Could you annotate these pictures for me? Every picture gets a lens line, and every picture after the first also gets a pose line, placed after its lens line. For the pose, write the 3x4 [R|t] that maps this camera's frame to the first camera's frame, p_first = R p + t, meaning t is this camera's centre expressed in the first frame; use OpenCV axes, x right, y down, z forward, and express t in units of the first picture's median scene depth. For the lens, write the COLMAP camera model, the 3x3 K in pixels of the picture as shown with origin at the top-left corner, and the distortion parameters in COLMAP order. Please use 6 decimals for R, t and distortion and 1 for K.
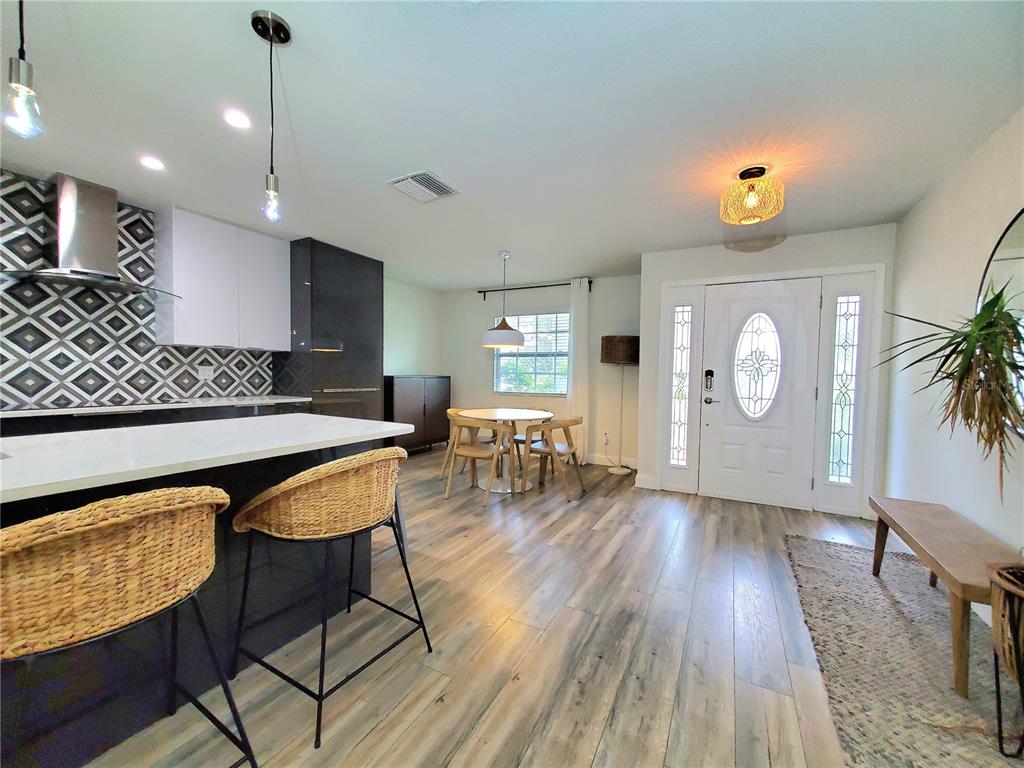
lens RADIAL K [[406.6, 0, 508.1], [0, 406.6, 386.5], [0, 0, 1]] dist [0.003044, -0.000232]
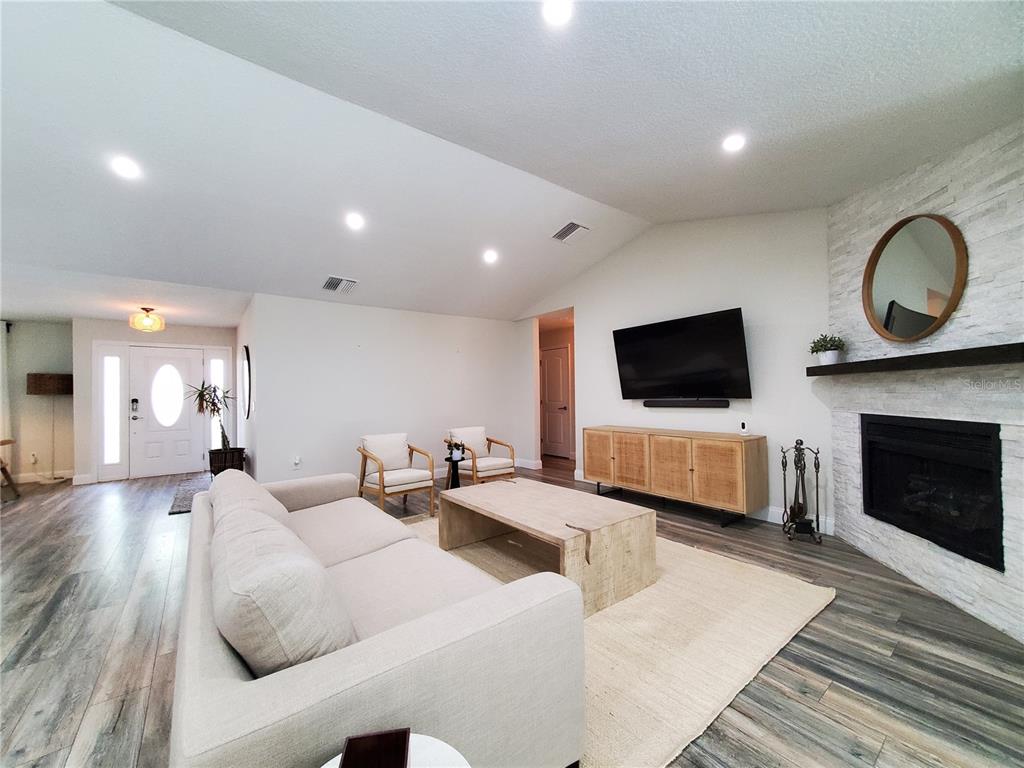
lens RADIAL K [[406.6, 0, 504.3], [0, 406.6, 389.3], [0, 0, 1]] dist [0.003044, -0.000232]
pose [[0.407901, -0.011107, 0.912959, -0.364484], [0.054409, 0.998445, -0.012162, 0.020423], [-0.911404, 0.054634, 0.407871, -0.955084]]
